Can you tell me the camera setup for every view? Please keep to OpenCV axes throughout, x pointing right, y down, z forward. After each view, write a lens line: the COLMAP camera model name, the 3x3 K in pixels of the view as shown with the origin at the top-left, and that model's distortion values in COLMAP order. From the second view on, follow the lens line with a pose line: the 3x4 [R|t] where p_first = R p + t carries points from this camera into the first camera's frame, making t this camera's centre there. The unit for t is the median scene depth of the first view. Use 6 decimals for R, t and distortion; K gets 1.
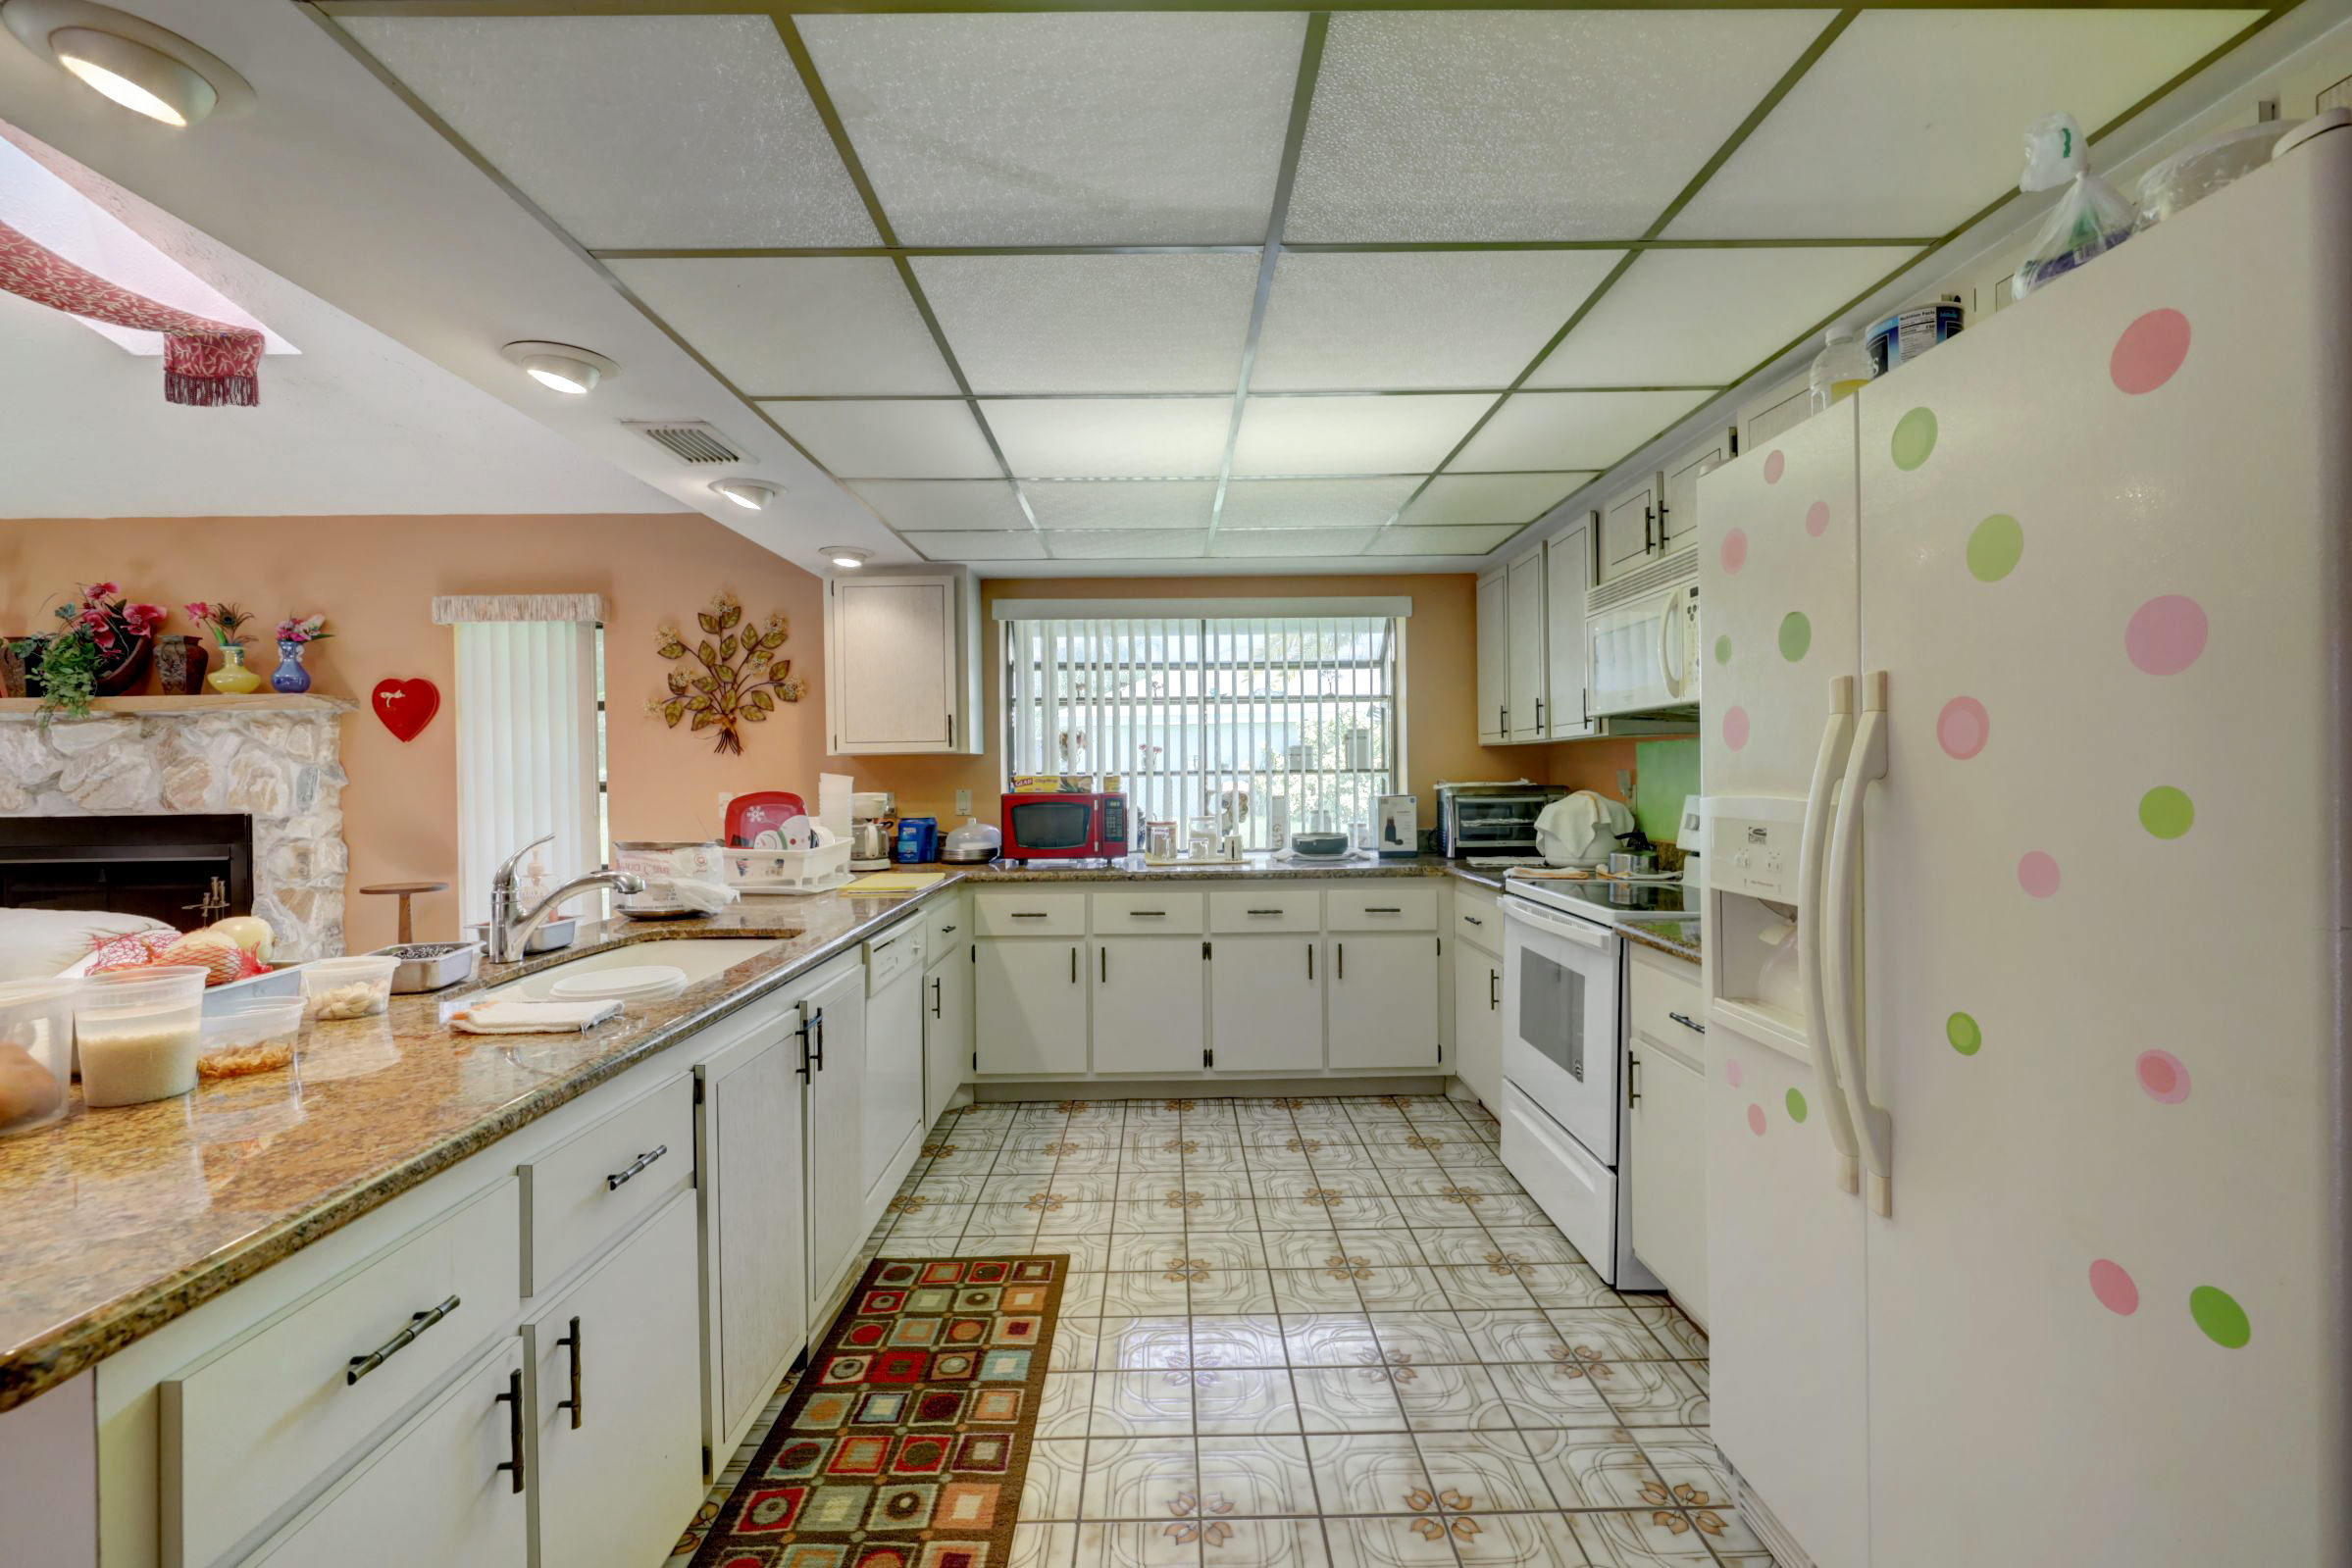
lens RADIAL K [[988.0, 0, 1174.4], [0, 988.0, 785.8], [0, 0, 1]] dist [-0.002292, -0.000552]
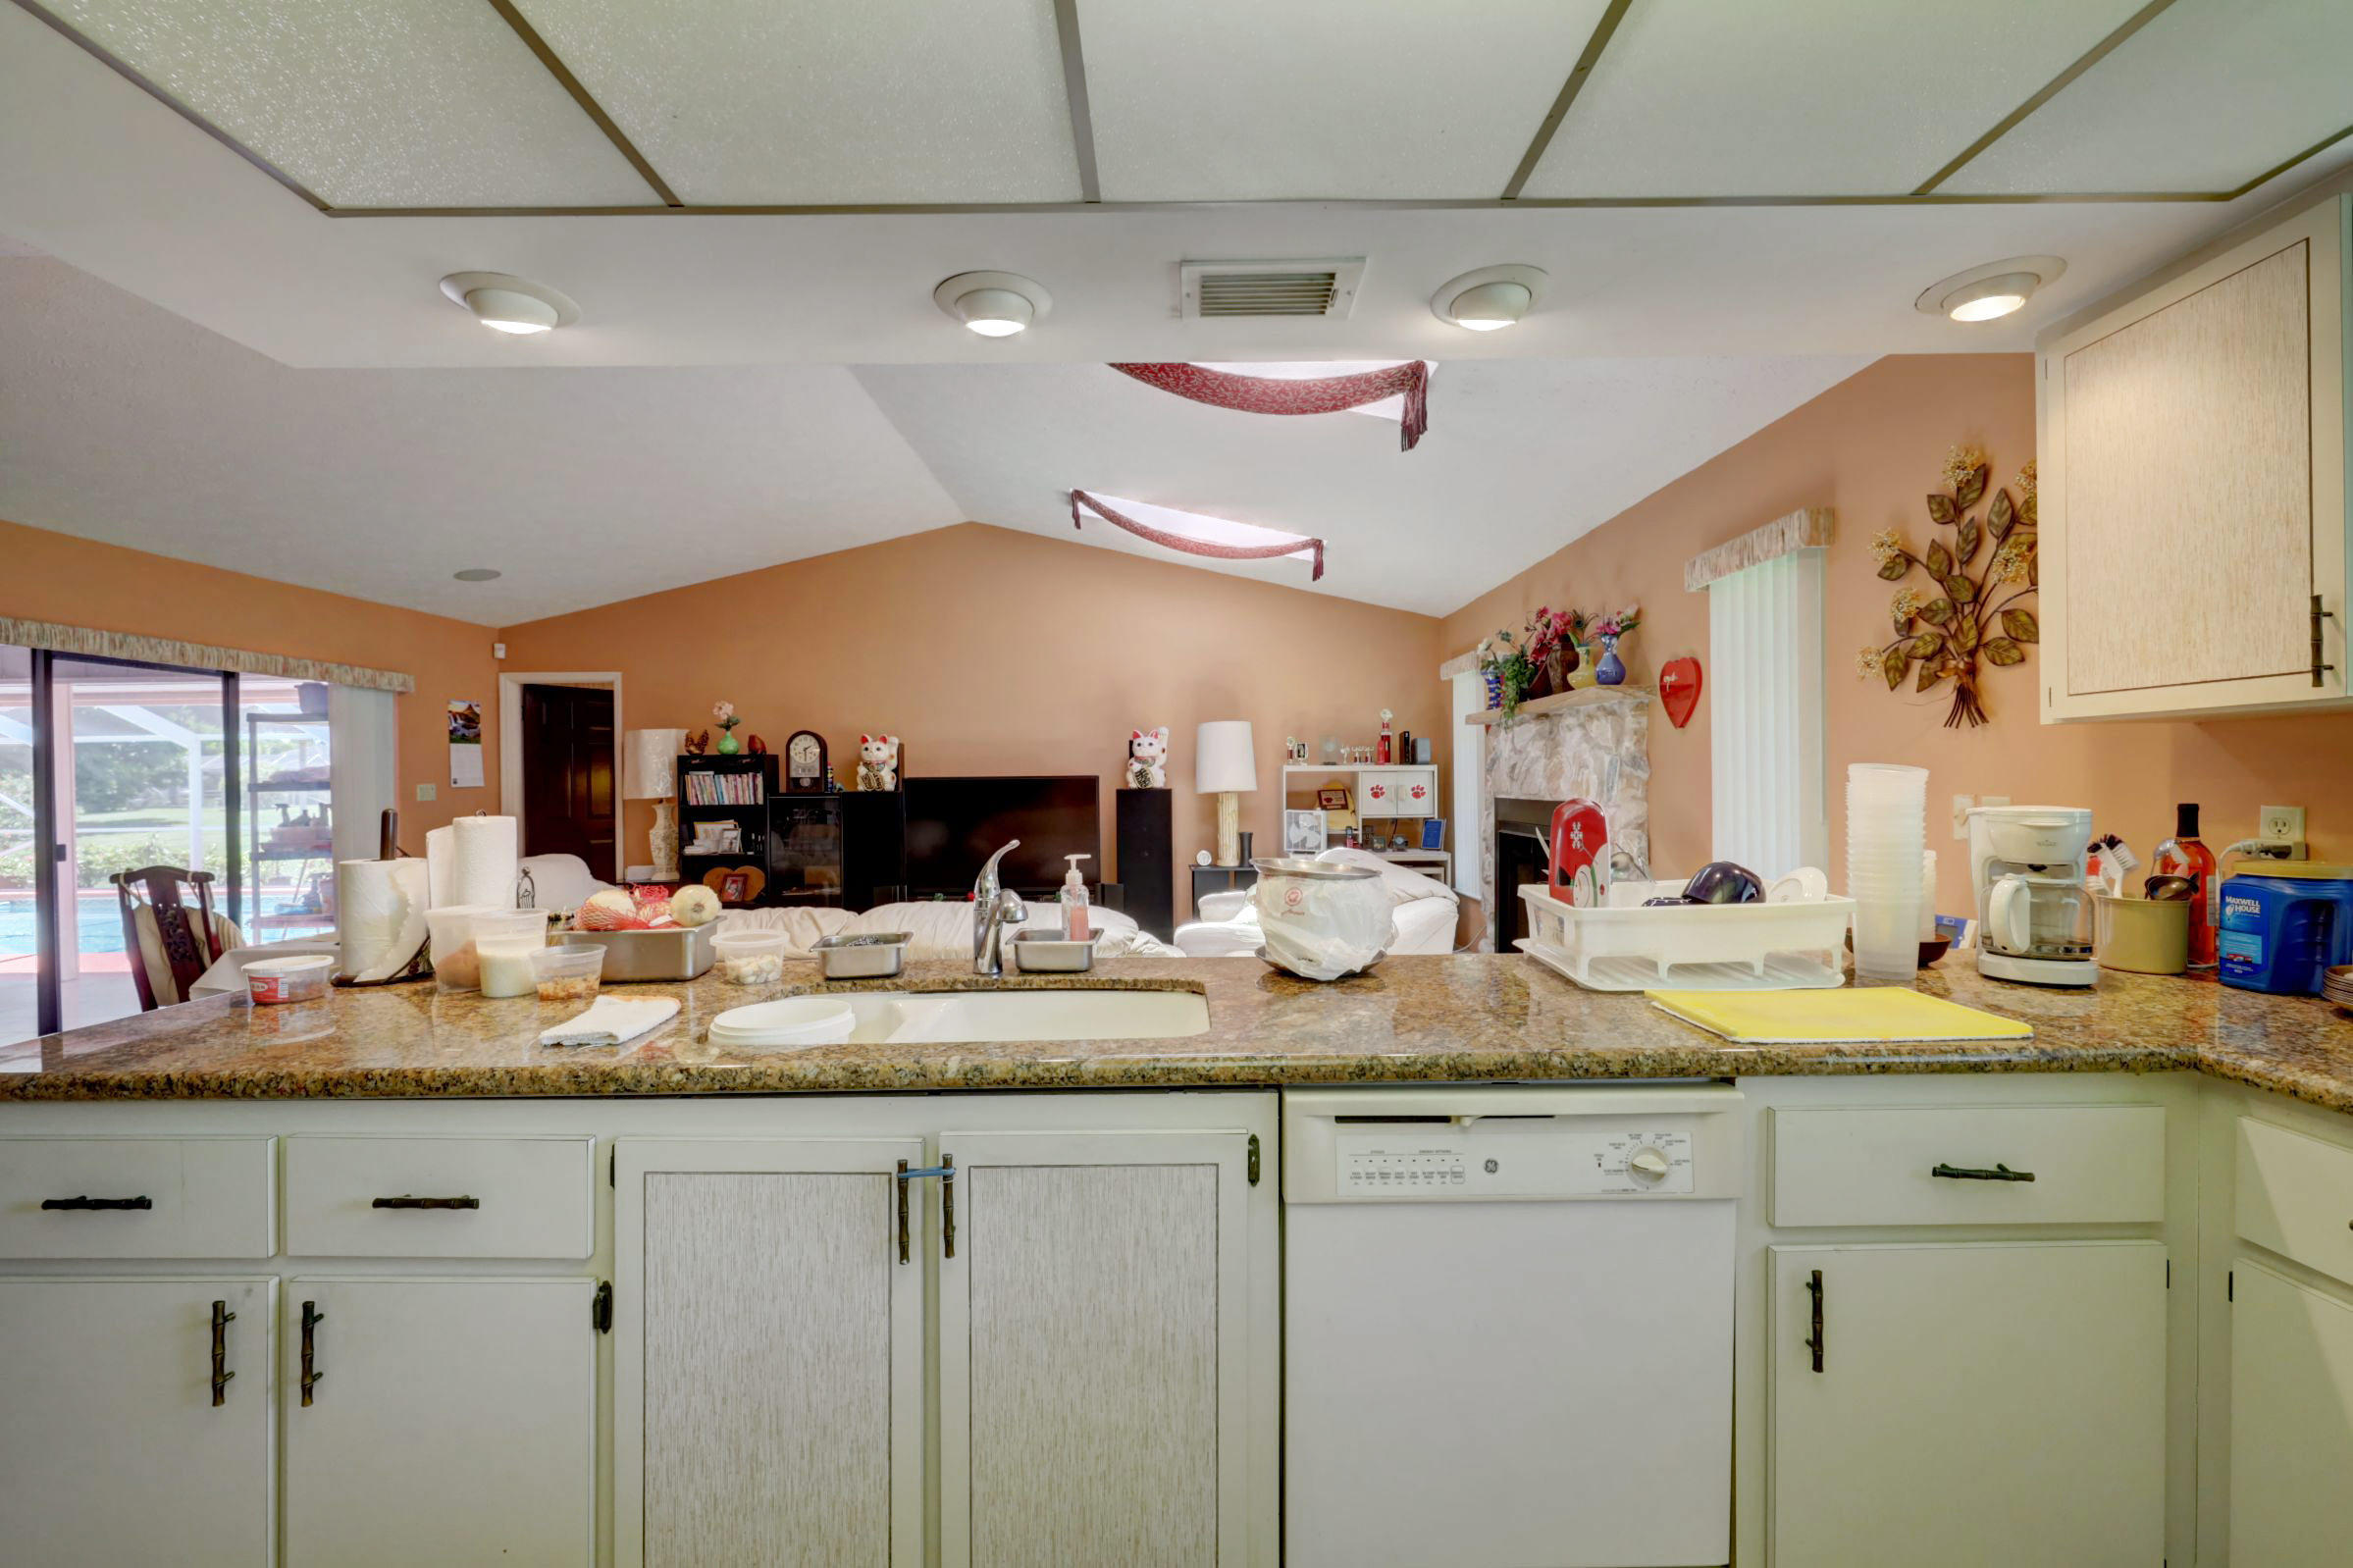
lens RADIAL K [[979.2, 0, 1183.6], [0, 979.2, 784.7], [0, 0, 1]] dist [-0.001761, -0.000240]
pose [[-0.000118, 0.018236, -0.999834, 0.118279], [-0.003650, 0.999827, 0.018237, -0.008389], [0.999993, 0.003651, -0.000052, 0.556457]]
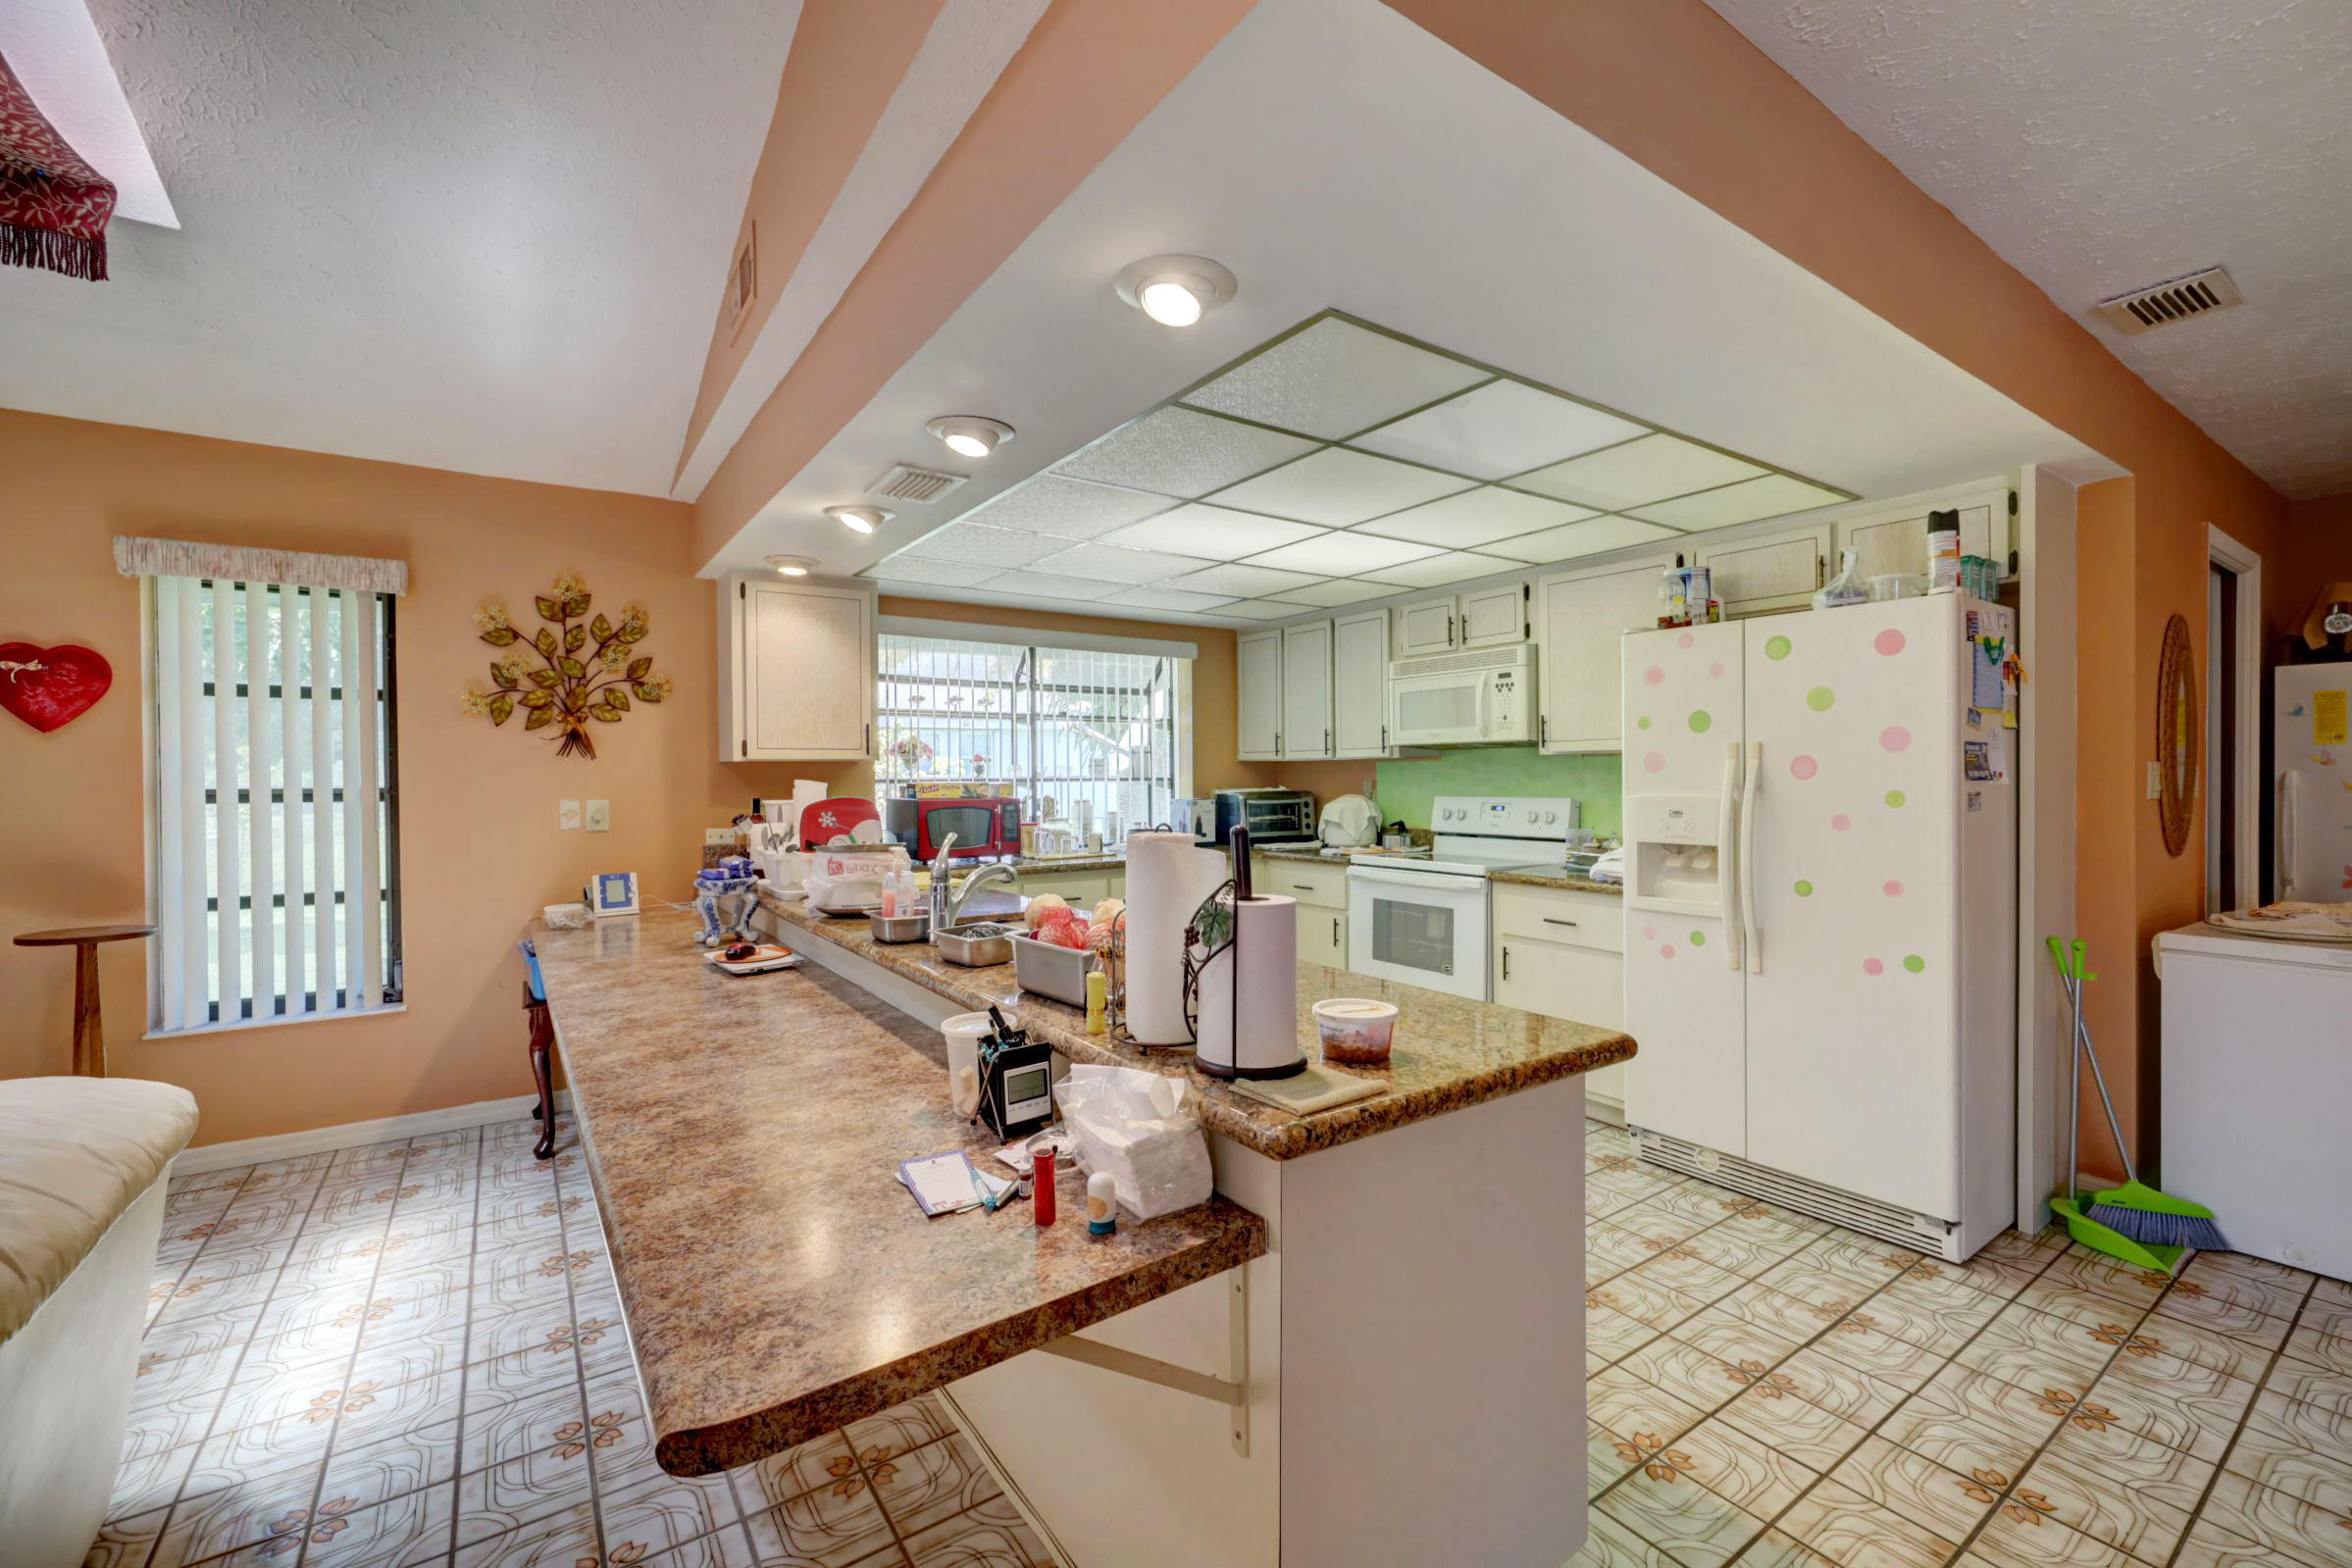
lens RADIAL K [[989.0, 0, 1183.2], [0, 989.0, 779.6], [0, 0, 1]] dist [-0.010028, -0.000020]
pose [[0.823360, 0.004718, 0.567500, -0.512515], [0.002494, 0.999926, -0.011932, -0.000194], [-0.567514, 0.011239, 0.823287, -0.047148]]
